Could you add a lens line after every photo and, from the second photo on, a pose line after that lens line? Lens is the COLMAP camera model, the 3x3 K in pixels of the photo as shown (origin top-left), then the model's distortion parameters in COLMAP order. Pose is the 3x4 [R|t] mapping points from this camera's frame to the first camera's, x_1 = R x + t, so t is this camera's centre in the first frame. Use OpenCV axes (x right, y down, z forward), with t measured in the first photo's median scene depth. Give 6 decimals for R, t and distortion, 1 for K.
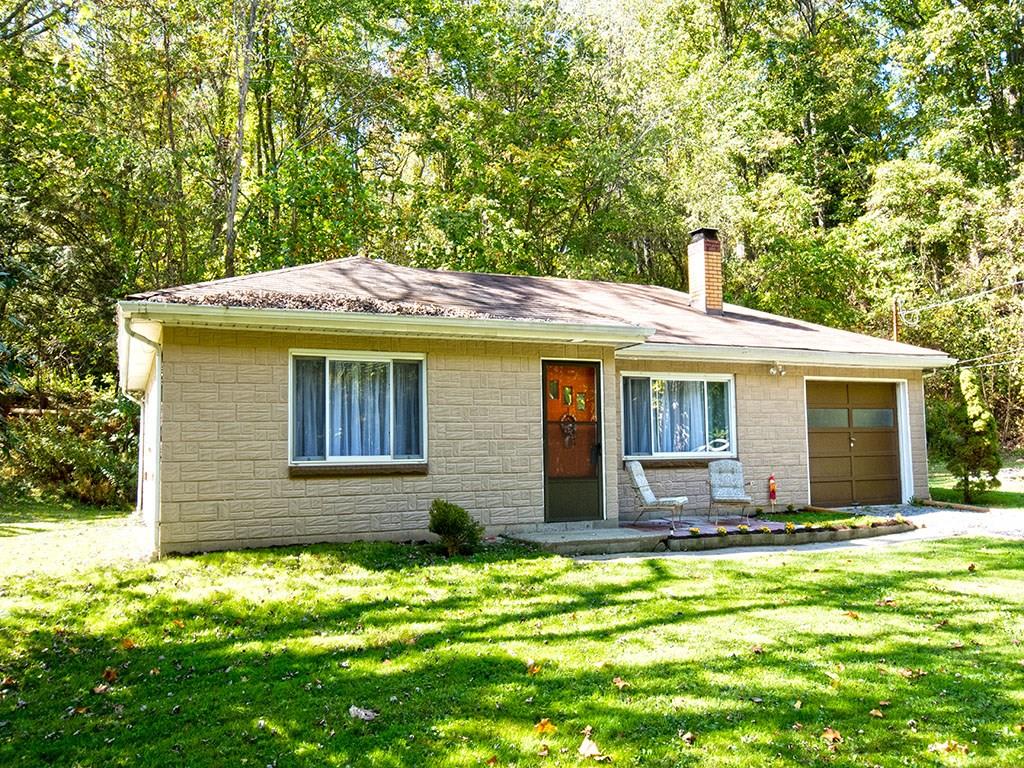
lens RADIAL K [[904.2, 0, 533.0], [0, 904.2, 383.4], [0, 0, 1]] dist [0.019452, -0.005355]
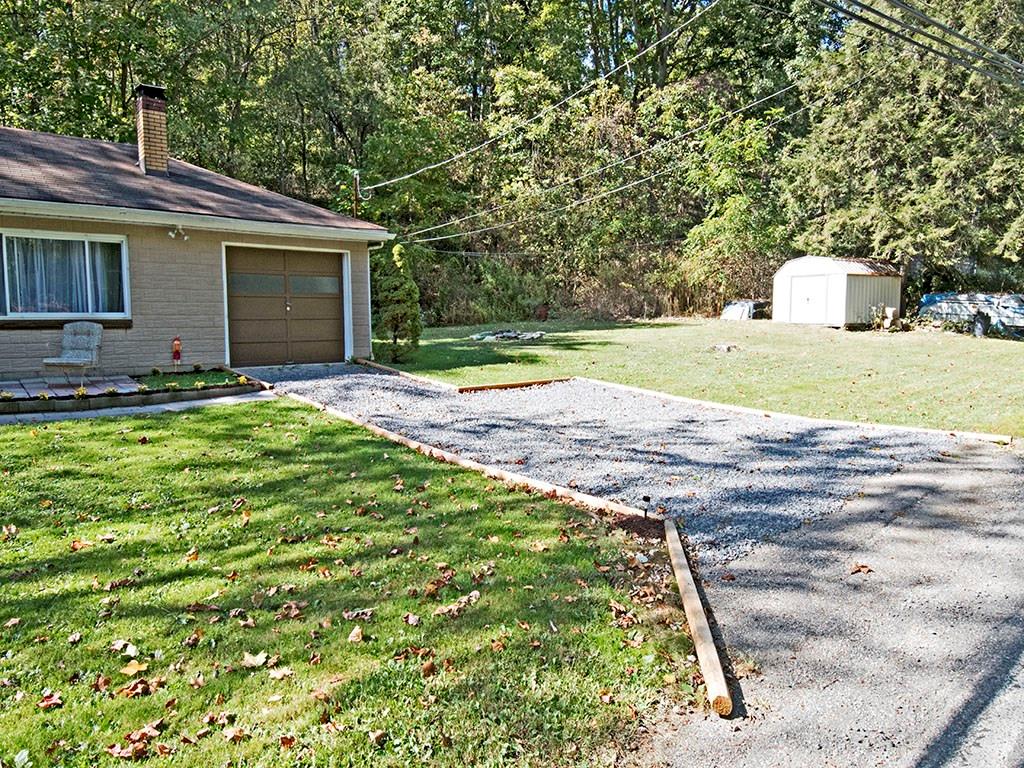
lens RADIAL K [[743.9, 0, 512.0], [0, 743.9, 384.0], [0, 0, 1]] dist [-0.005650, -0.000279]
pose [[0.963015, -0.001570, 0.269444, 0.355388], [-0.044305, 0.985450, 0.164091, -0.001507], [-0.265781, -0.169959, 0.948933, 0.076892]]
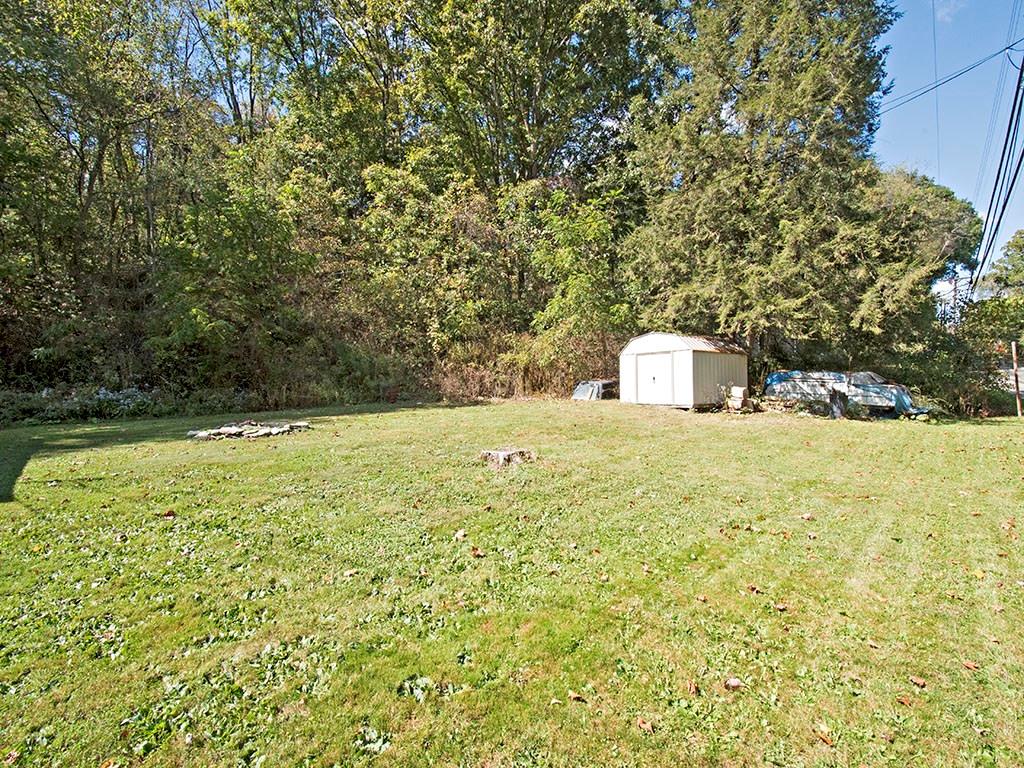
lens RADIAL K [[456.8, 0, 532.0], [0, 456.8, 378.1], [0, 0, 1]] dist [0.014892, -0.021353]
pose [[0.938436, 0.025533, 0.344508, 0.931420], [-0.042855, 0.998166, 0.042757, 0.027532], [-0.342785, -0.054888, 0.937809, 0.772079]]
